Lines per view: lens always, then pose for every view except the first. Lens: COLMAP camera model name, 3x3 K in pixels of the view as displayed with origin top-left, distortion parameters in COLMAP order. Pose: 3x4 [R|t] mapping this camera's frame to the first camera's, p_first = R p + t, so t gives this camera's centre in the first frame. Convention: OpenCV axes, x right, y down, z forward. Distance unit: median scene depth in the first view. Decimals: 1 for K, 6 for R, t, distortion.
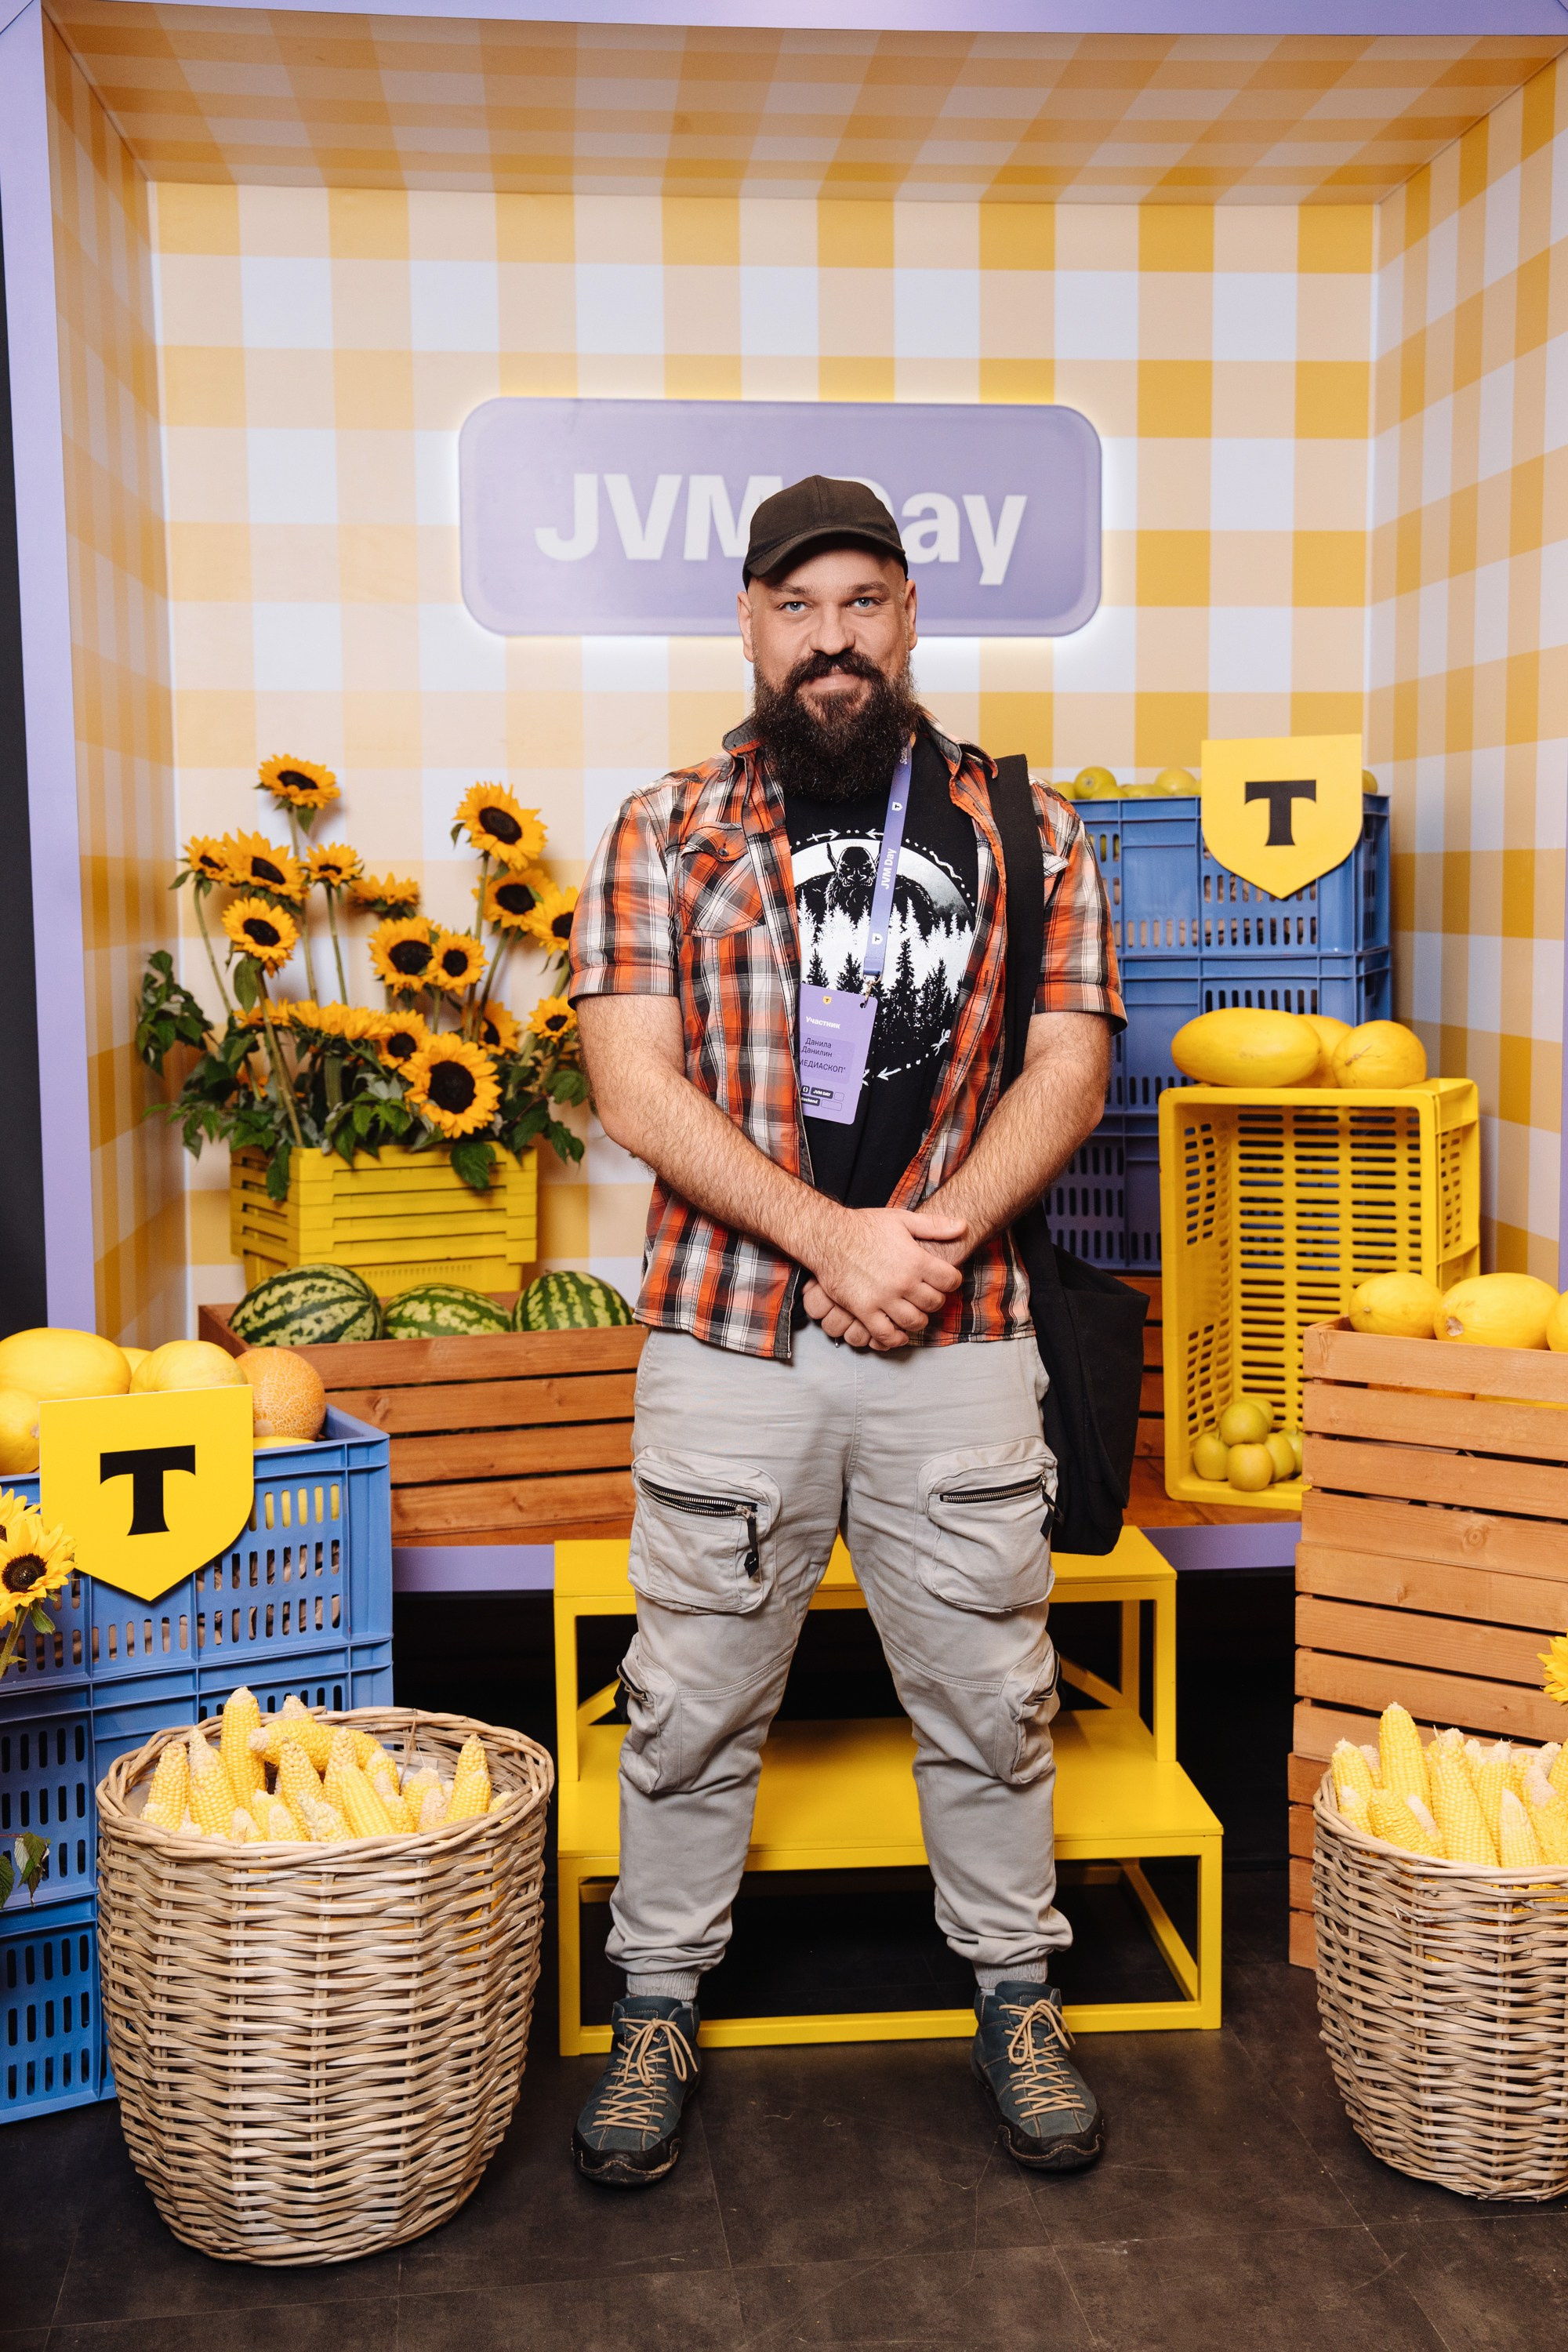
lens RADIAL K [[2769.5, 0, 832.9], [0, 2769.5, 1131.8], [0, 0, 1]] dist [0.075491, 0.099915]
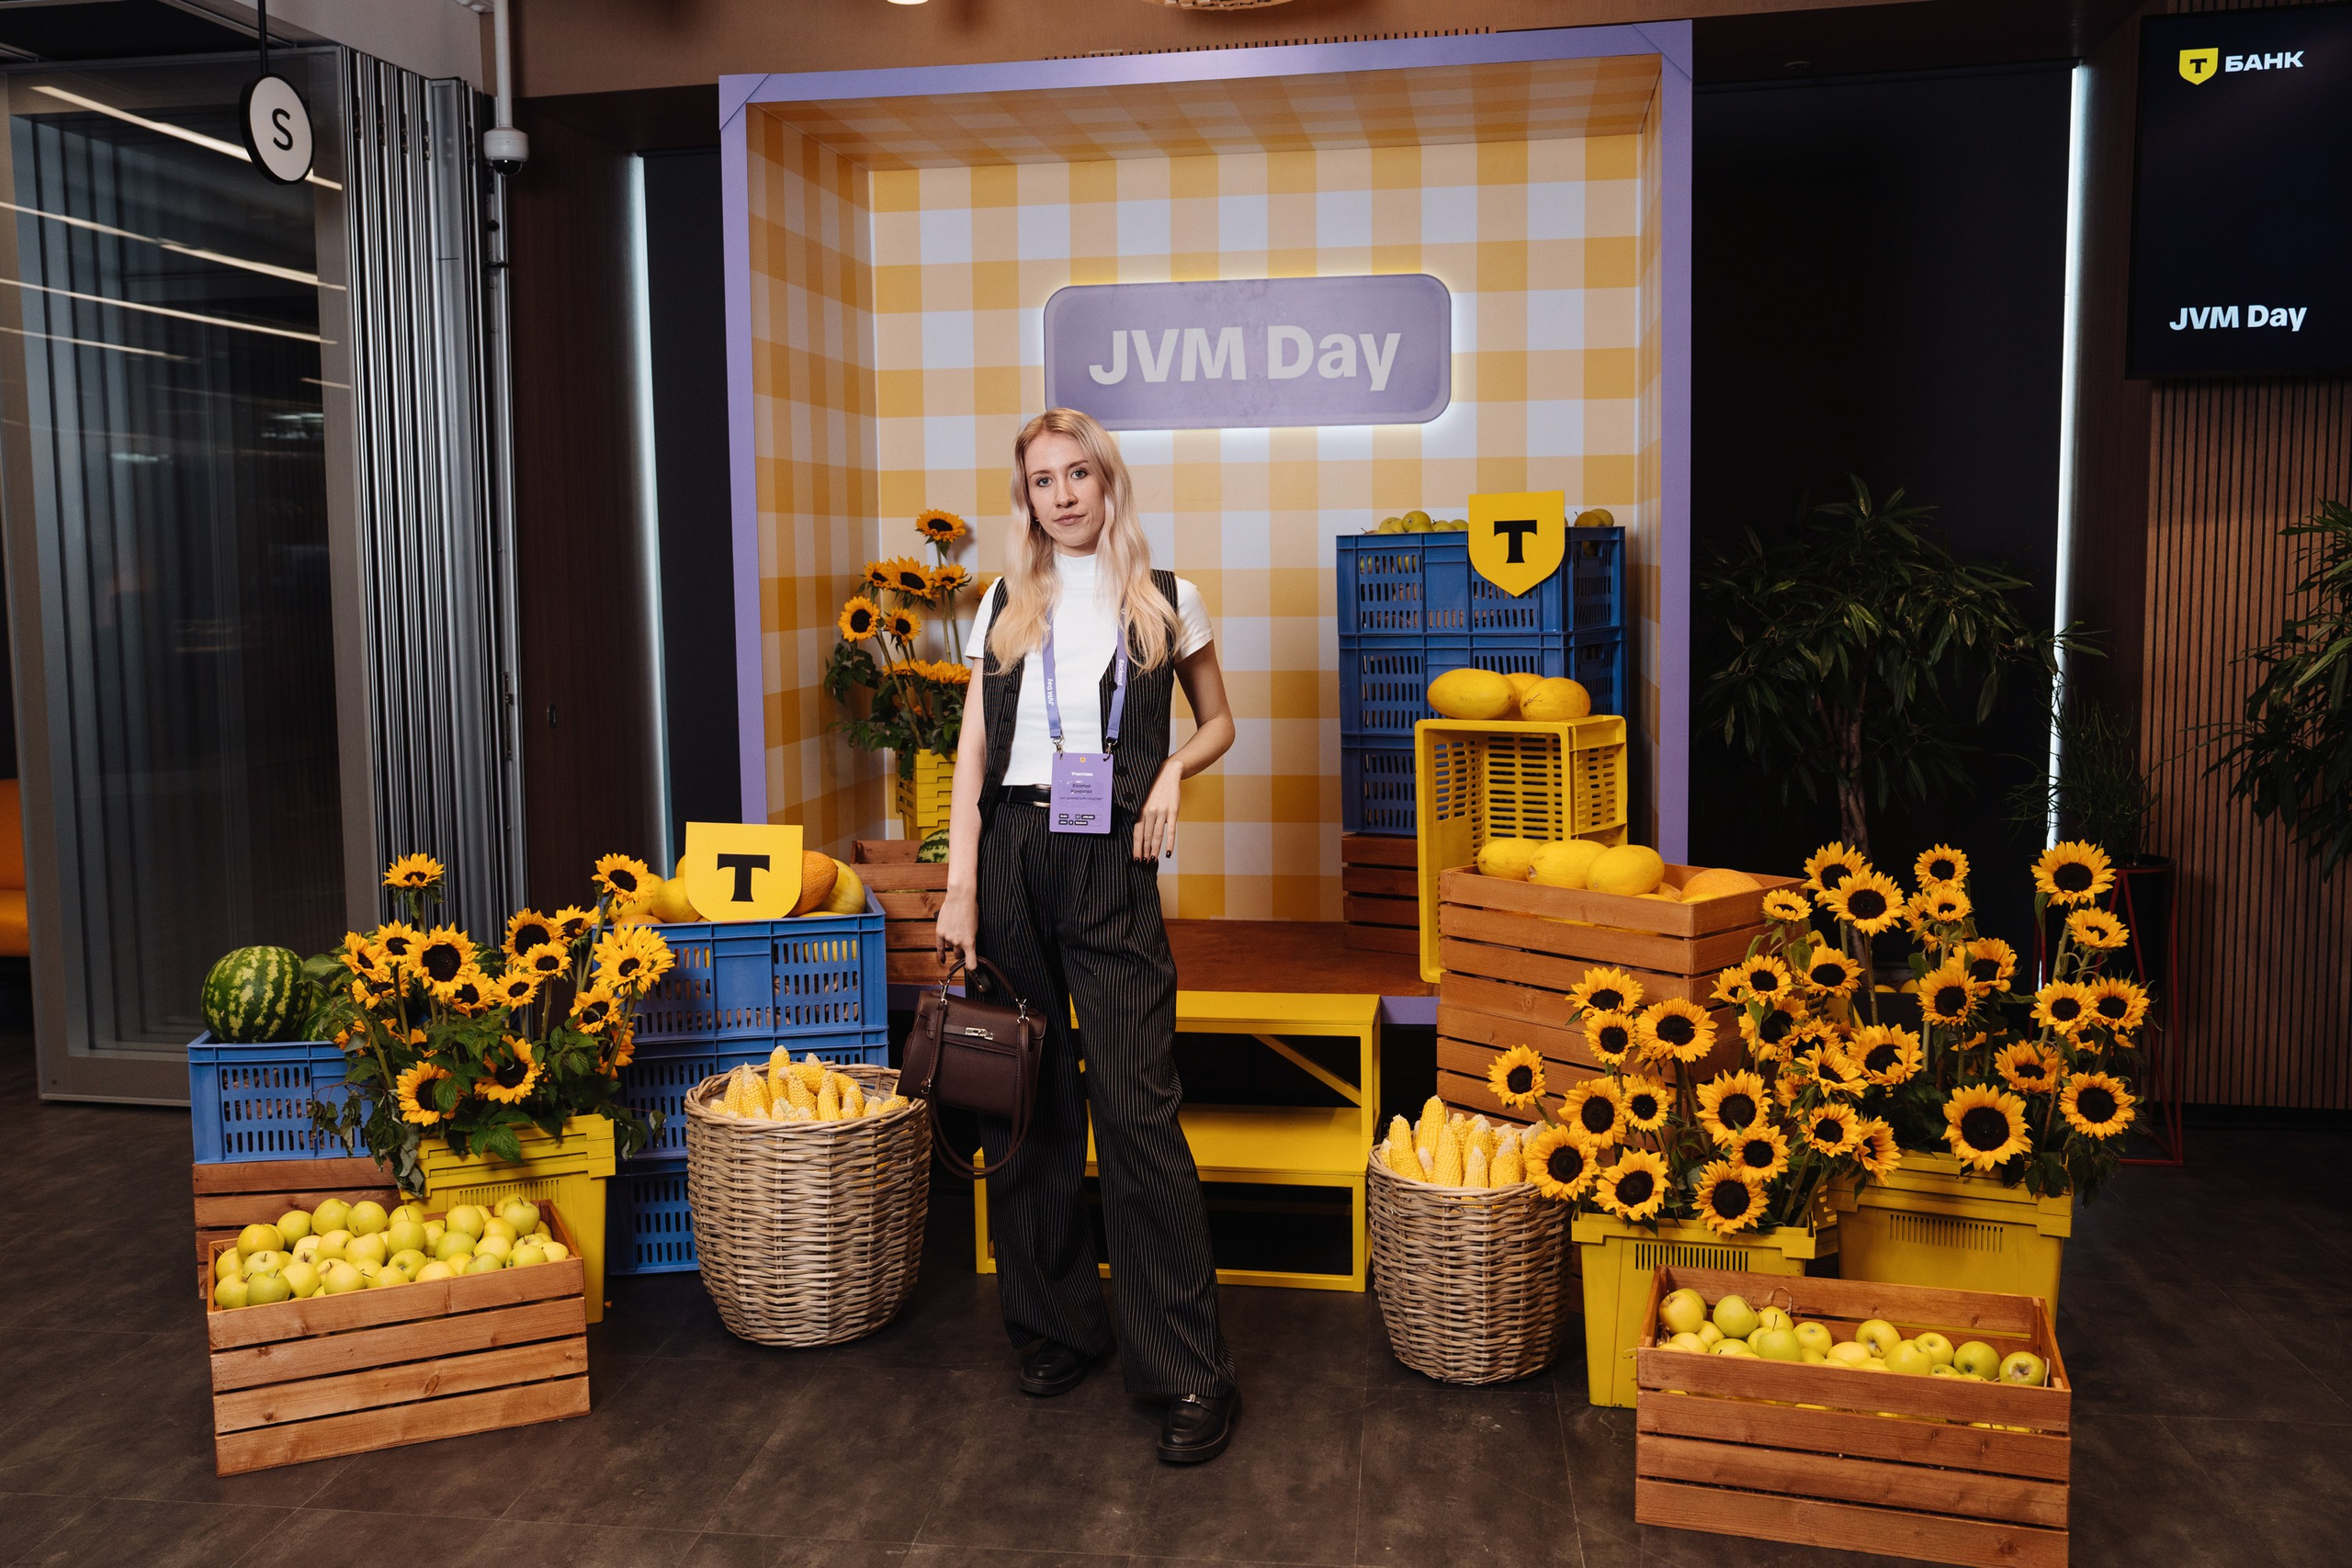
lens RADIAL K [[2147.3, 0, 1139.6], [0, 2147.3, 759.8], [0, 0, 1]] dist [-0.013170, 0.014839]
pose [[0.962359, 0.017852, -0.271194, 0.339430], [-0.015532, 0.999822, 0.010701, -0.003910], [0.271337, -0.006087, 0.962465, -0.241697]]
